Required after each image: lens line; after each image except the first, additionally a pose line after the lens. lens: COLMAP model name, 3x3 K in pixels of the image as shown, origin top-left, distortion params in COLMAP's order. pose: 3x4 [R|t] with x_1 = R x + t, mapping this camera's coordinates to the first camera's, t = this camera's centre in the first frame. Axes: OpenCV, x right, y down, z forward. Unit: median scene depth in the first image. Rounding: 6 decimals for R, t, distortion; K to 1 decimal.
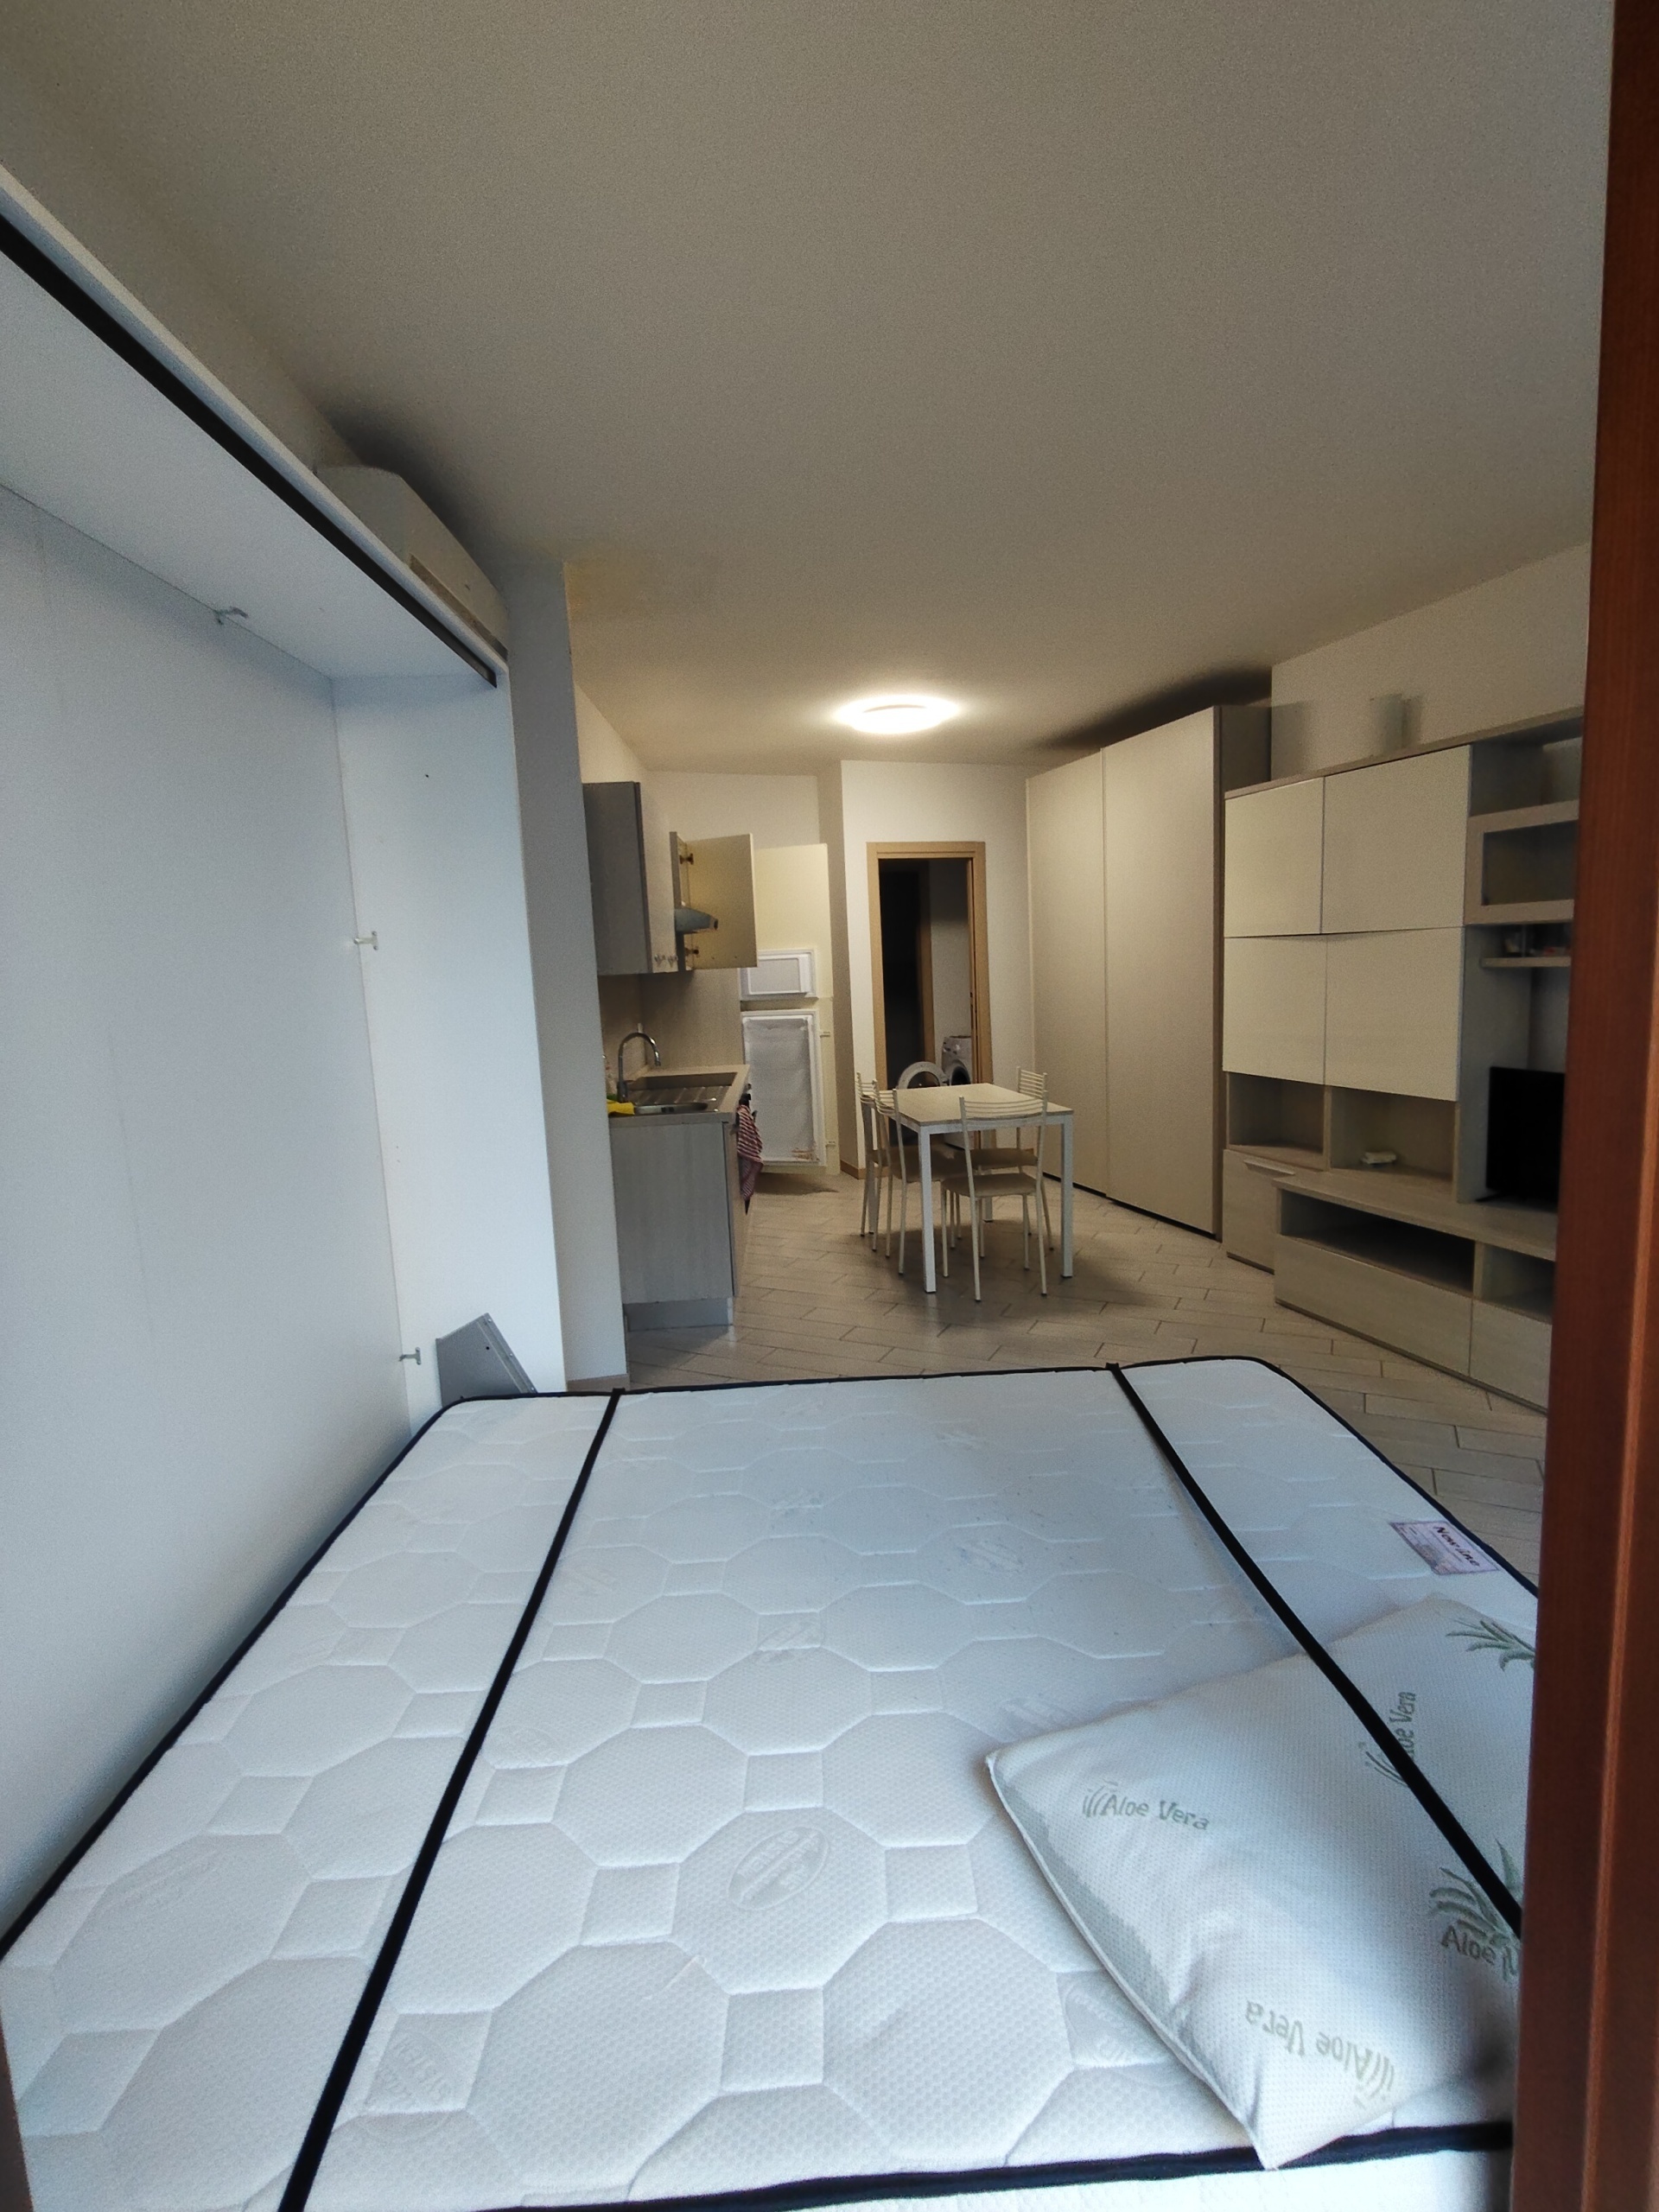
lens RADIAL K [[1035.6, 0, 835.0], [0, 1035.6, 1103.7], [0, 0, 1]] dist [-0.003828, 0.004627]
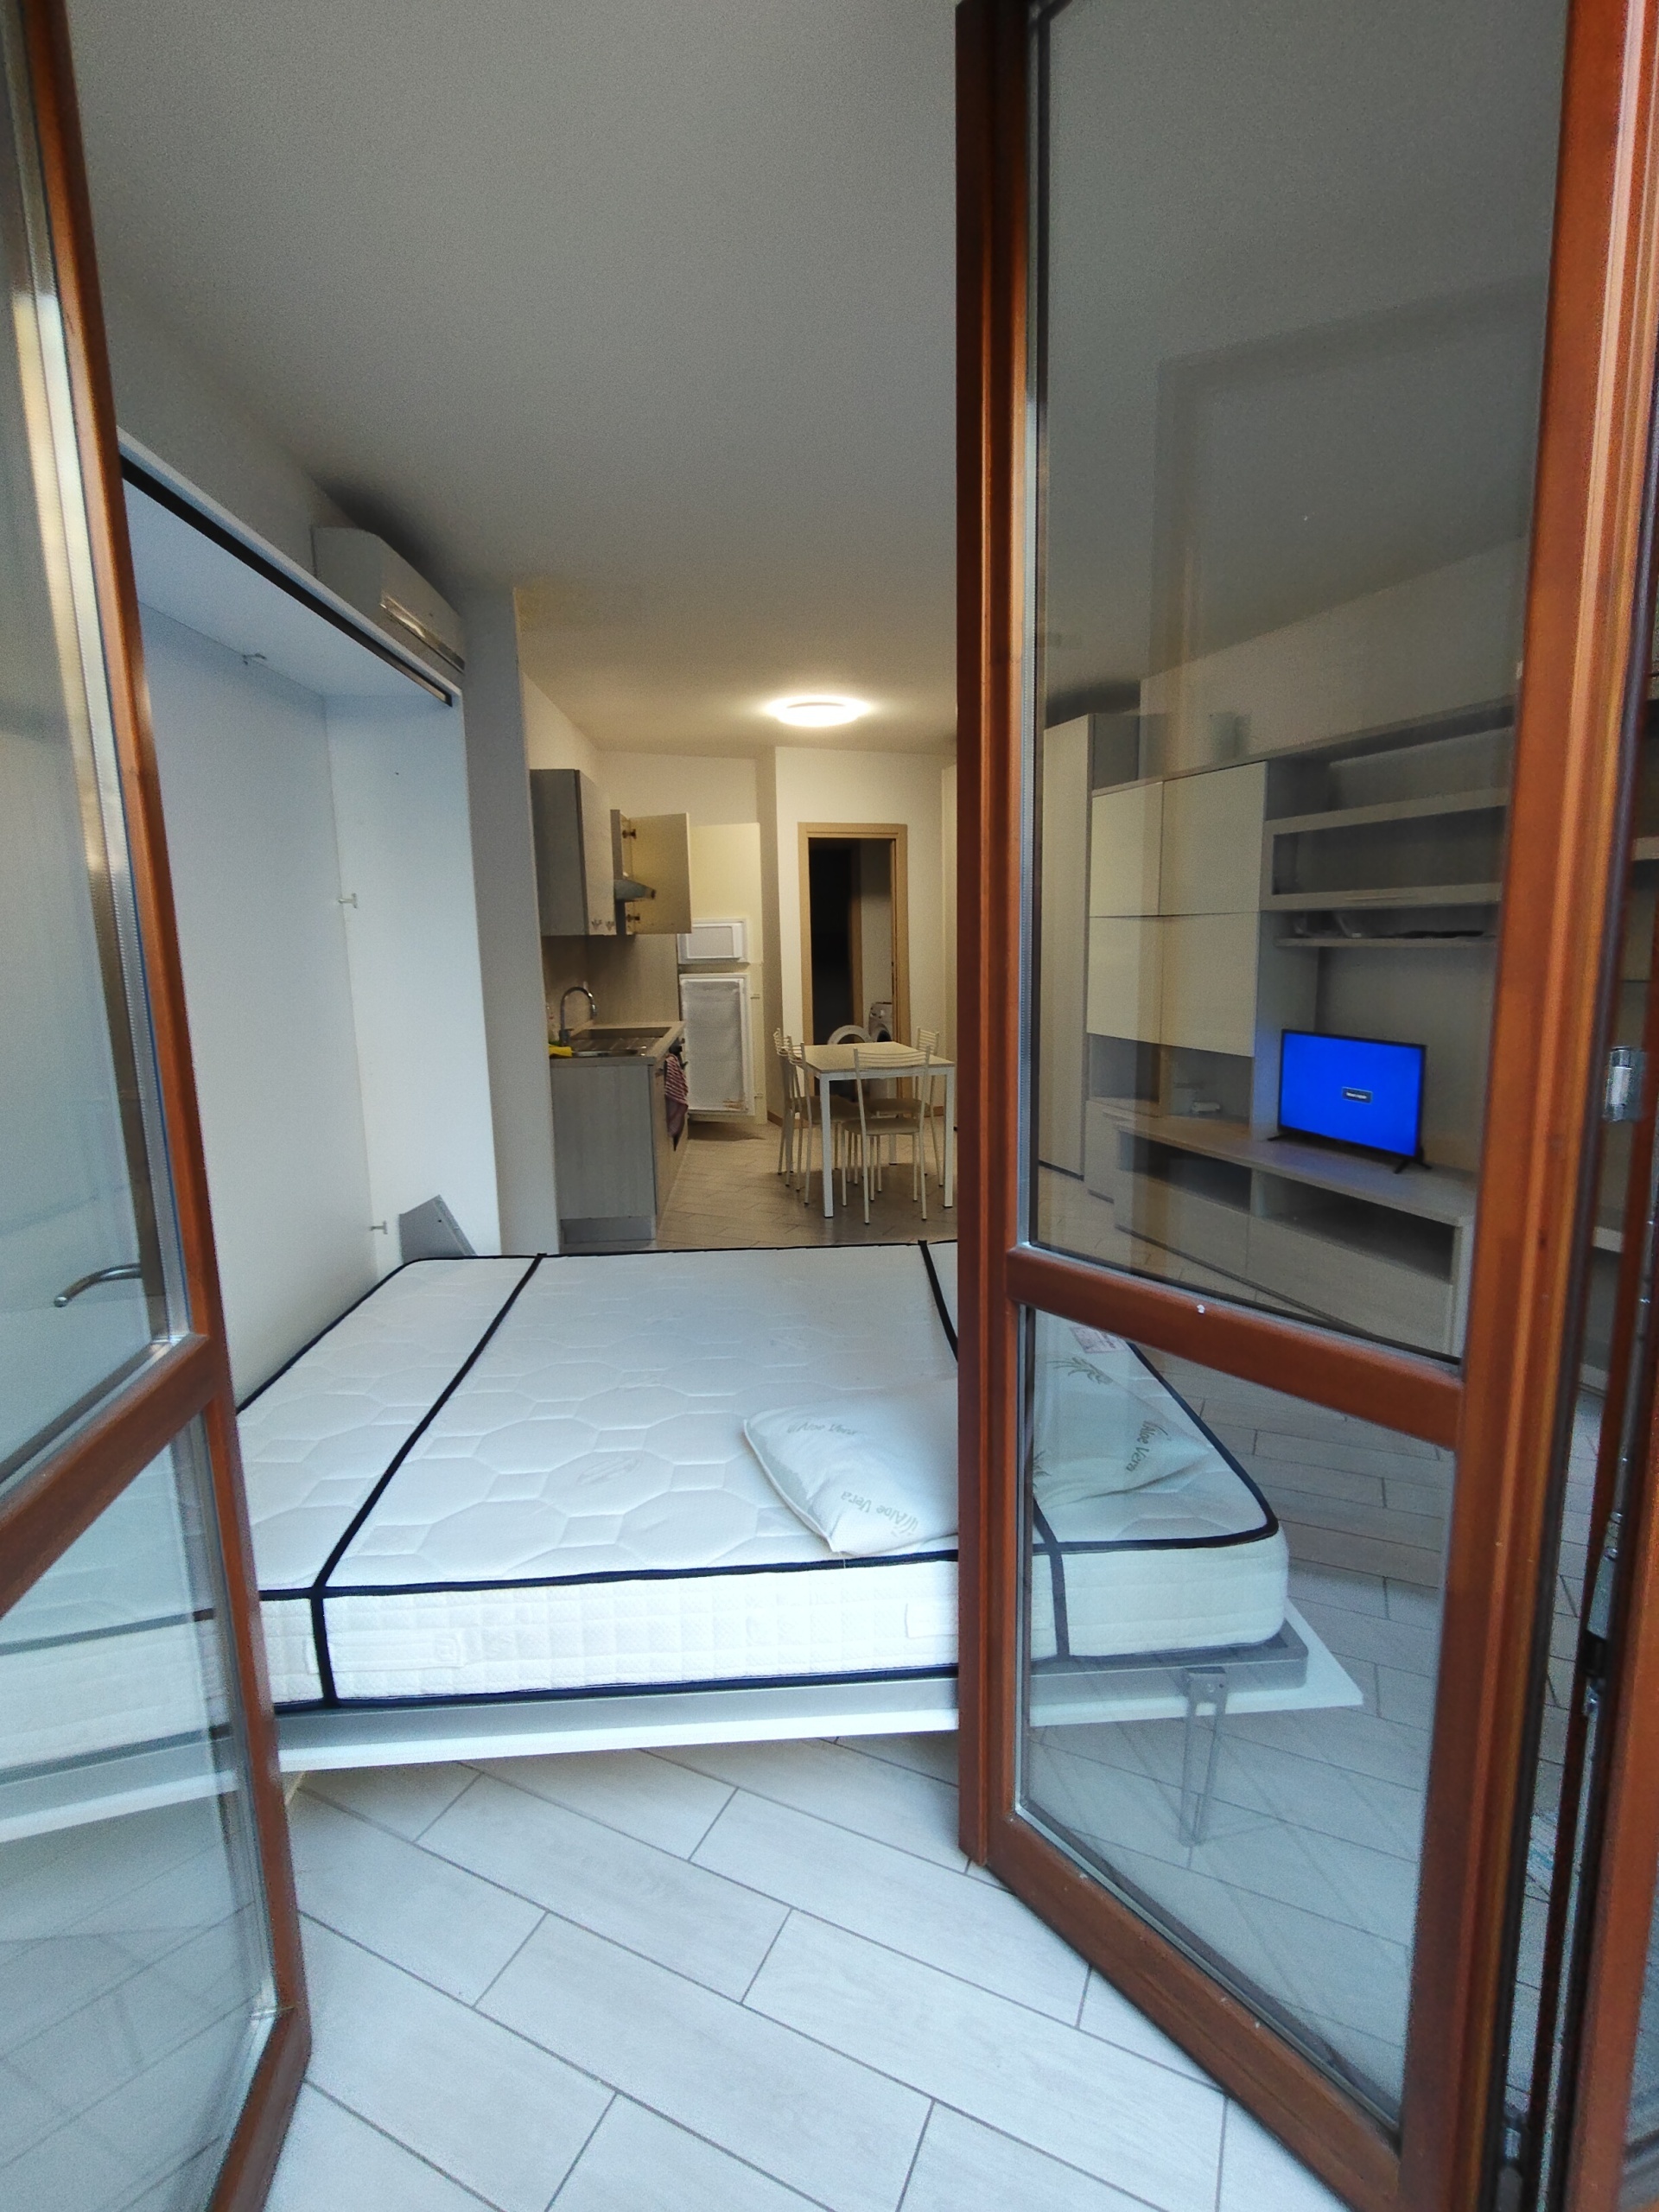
lens RADIAL K [[1036.8, 0, 829.5], [0, 1036.8, 1106.0], [0, 0, 1]] dist [-0.001784, 0.000082]
pose [[0.999414, 0.020288, 0.027581, 0.056815], [-0.021055, 0.999391, 0.027827, 0.024098], [-0.026999, -0.028391, 0.999232, -0.152576]]
